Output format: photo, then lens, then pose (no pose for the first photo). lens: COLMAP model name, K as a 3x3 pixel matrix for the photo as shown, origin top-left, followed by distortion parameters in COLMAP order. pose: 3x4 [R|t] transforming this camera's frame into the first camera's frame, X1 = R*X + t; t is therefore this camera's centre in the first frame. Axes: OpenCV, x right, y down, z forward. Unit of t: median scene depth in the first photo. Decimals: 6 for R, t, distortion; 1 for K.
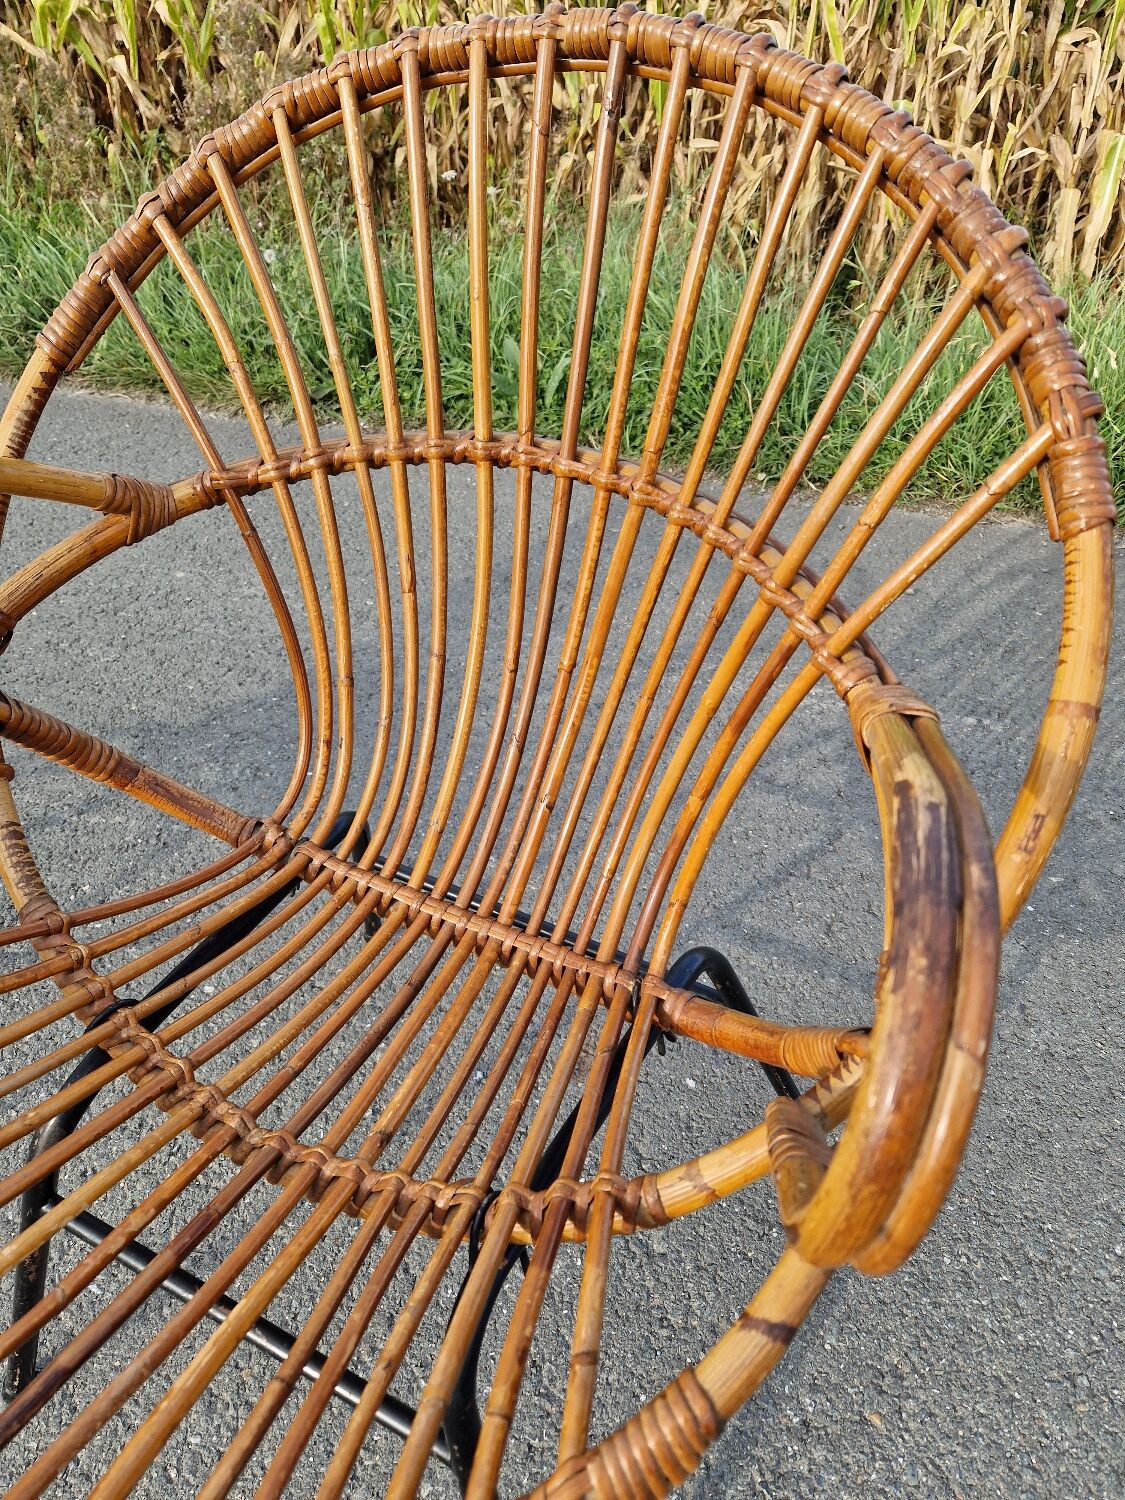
lens RADIAL K [[1016.9, 0, 574.8], [0, 1016.9, 756.4], [0, 0, 1]] dist [0.008301, 0.004987]
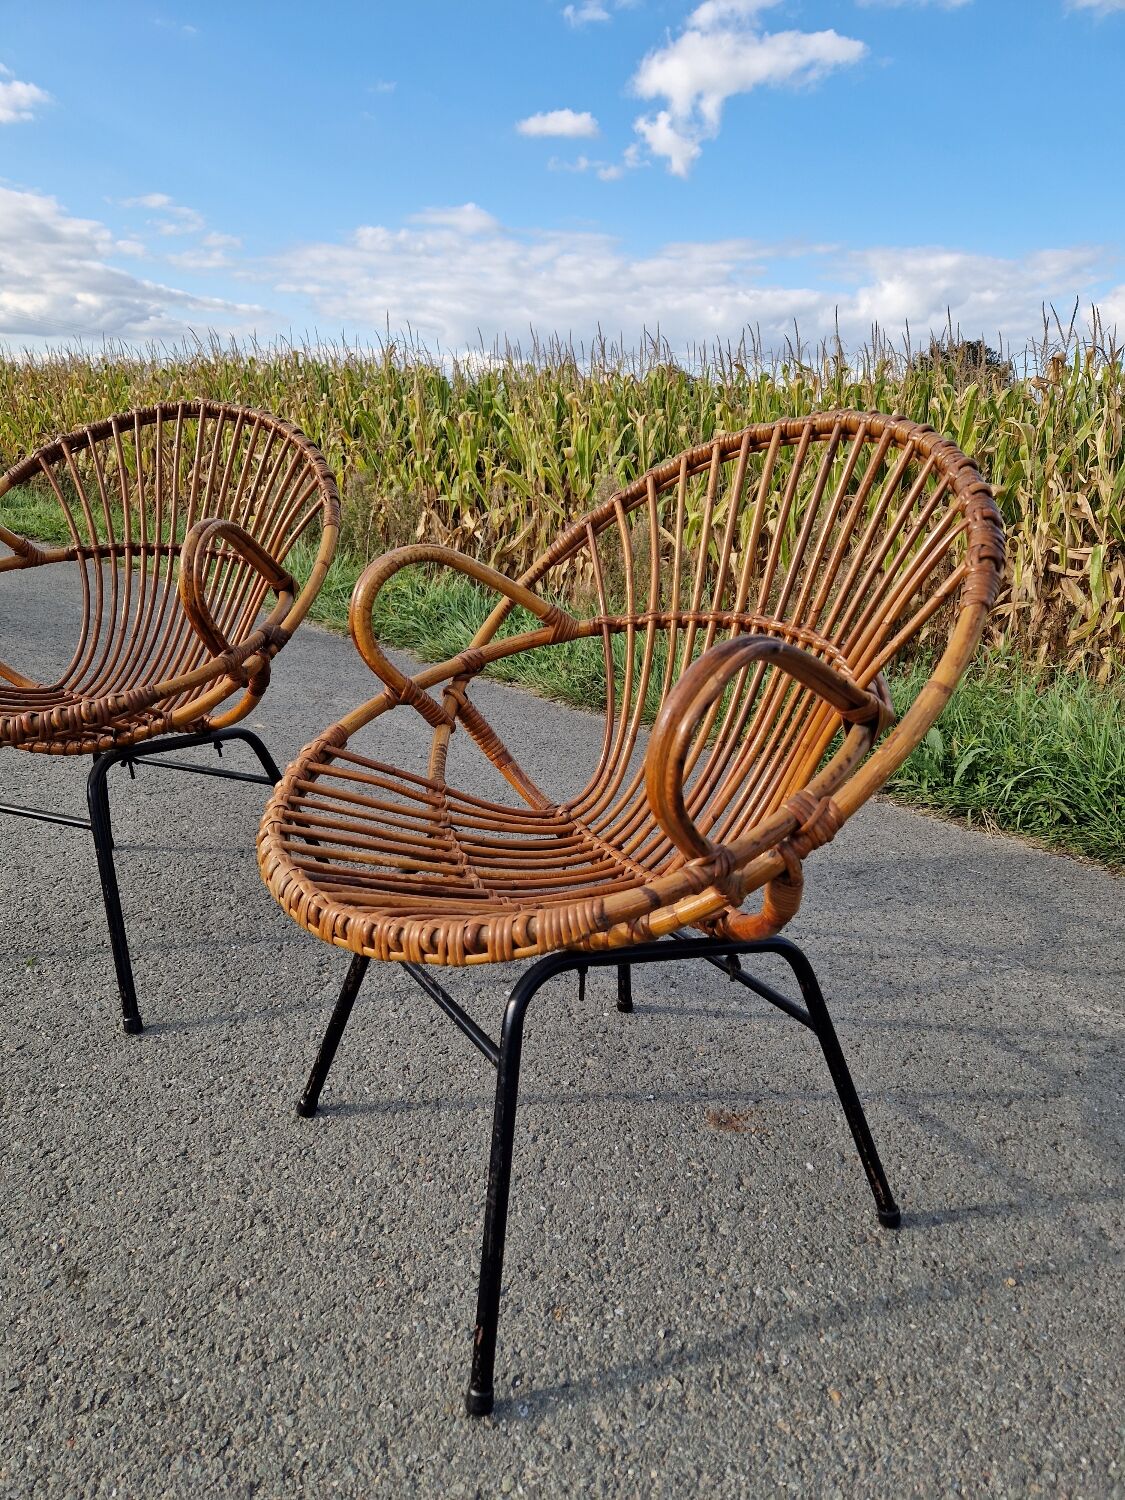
lens RADIAL K [[1006.0, 0, 561.4], [0, 1006.0, 764.0], [0, 0, 1]] dist [0.069530, -0.057498]
pose [[0.853007, 0.172875, -0.492437, 0.277108], [-0.360569, 0.877365, -0.316576, 0.291798], [0.377319, 0.447599, 0.810732, -0.213103]]
